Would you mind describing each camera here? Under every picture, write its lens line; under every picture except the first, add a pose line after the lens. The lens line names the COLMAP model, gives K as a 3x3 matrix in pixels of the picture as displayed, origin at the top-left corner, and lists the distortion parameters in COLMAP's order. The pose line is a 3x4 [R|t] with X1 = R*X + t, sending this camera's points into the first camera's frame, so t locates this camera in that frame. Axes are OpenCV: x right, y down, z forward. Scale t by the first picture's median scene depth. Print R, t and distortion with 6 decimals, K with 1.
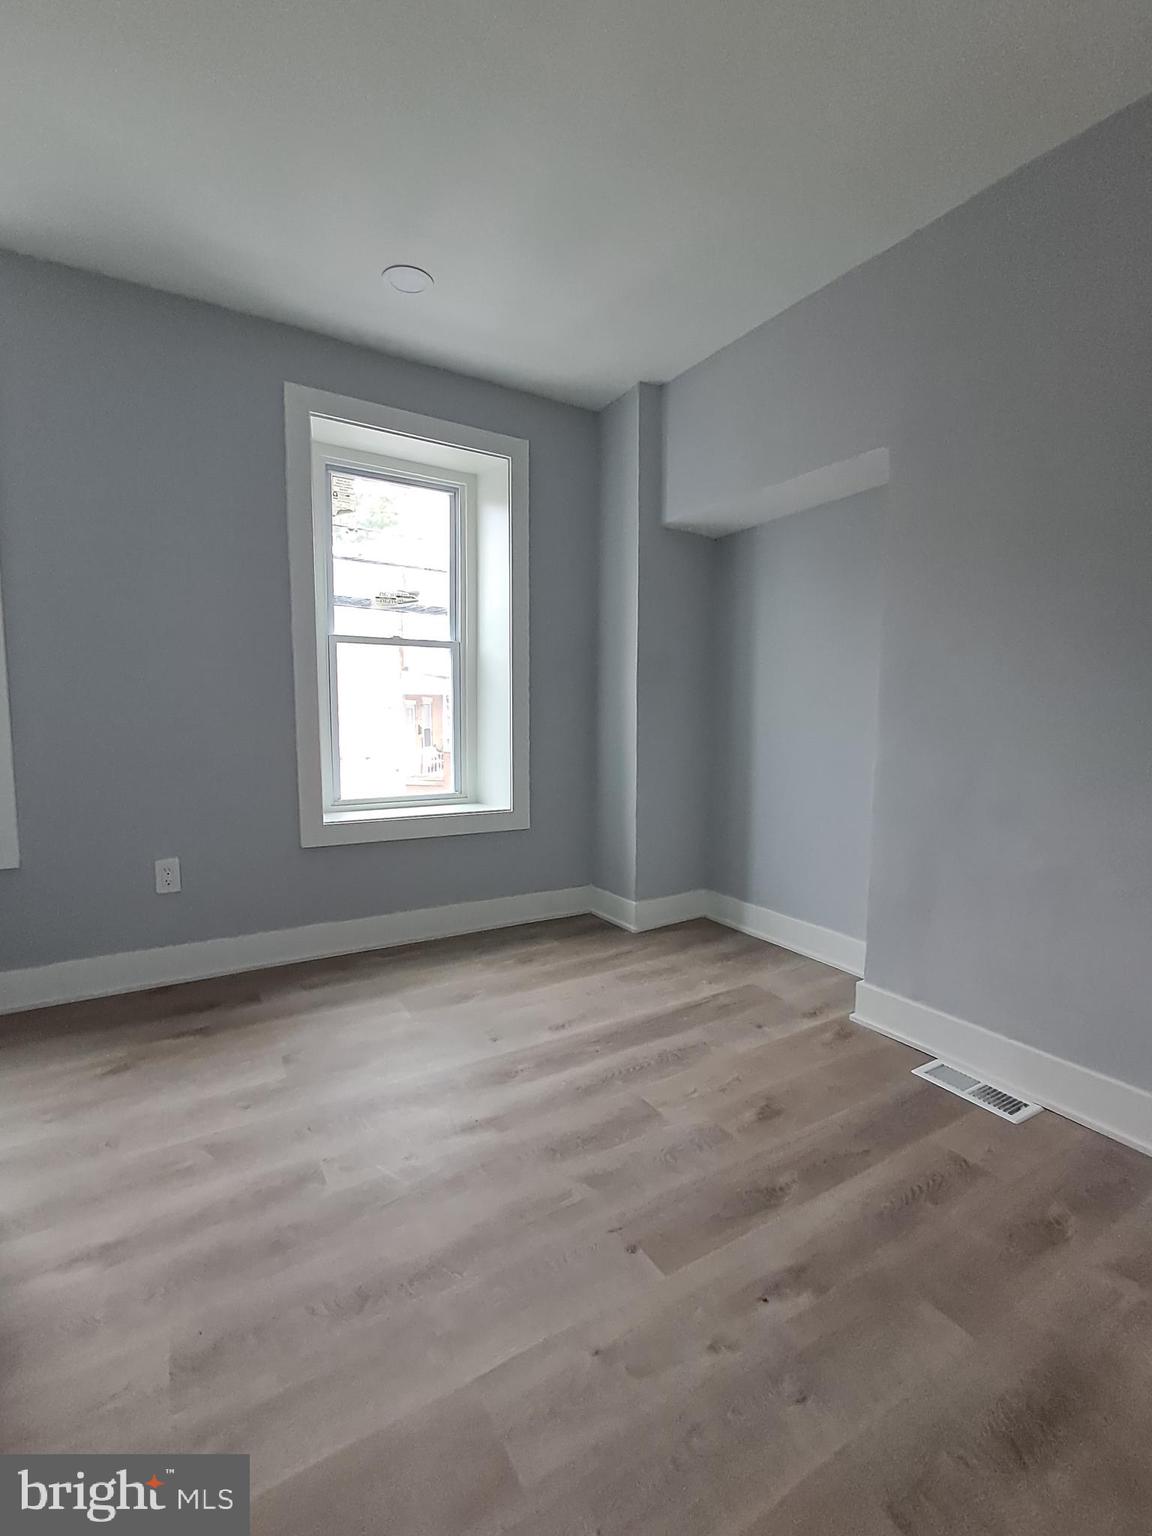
lens RADIAL K [[700.9, 0, 566.7], [0, 700.9, 770.4], [0, 0, 1]] dist [-0.008265, 0.016124]
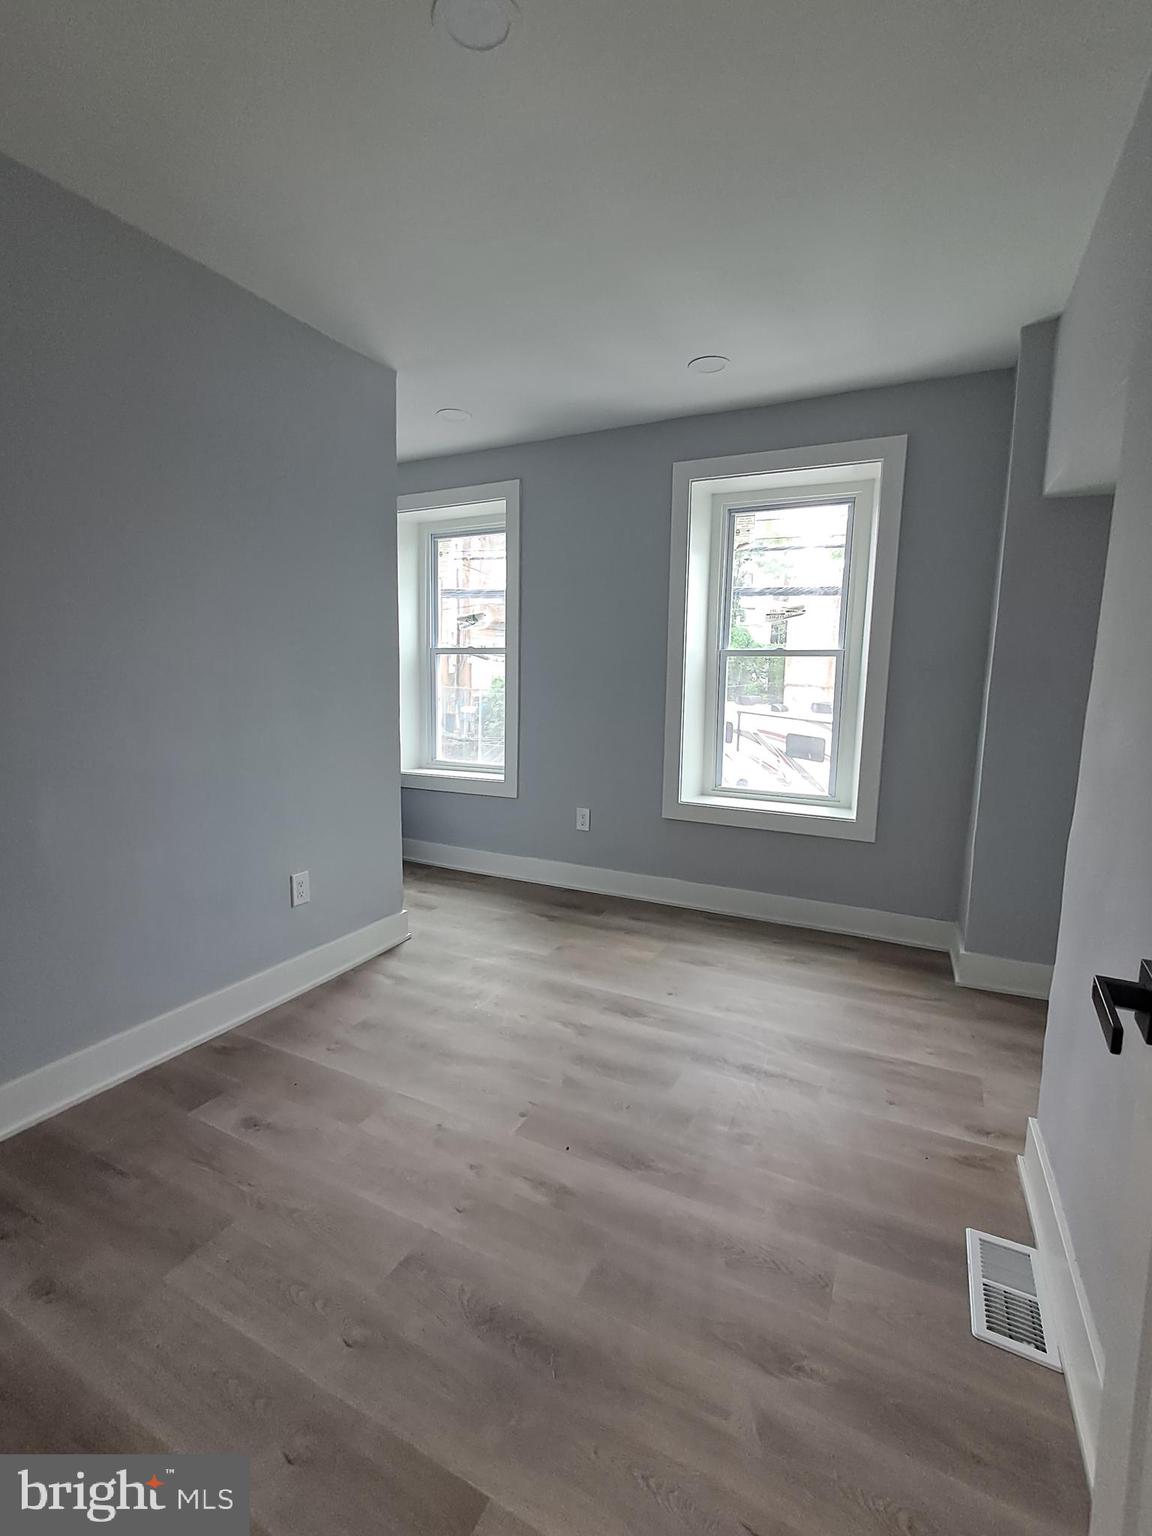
lens RADIAL K [[700.9, 0, 566.7], [0, 700.9, 770.4], [0, 0, 1]] dist [-0.008265, 0.016124]
pose [[0.524574, 0.116811, -0.843313, 0.663454], [-0.085395, 0.992767, 0.084394, -0.077884], [0.847071, 0.027744, 0.530754, 0.152870]]
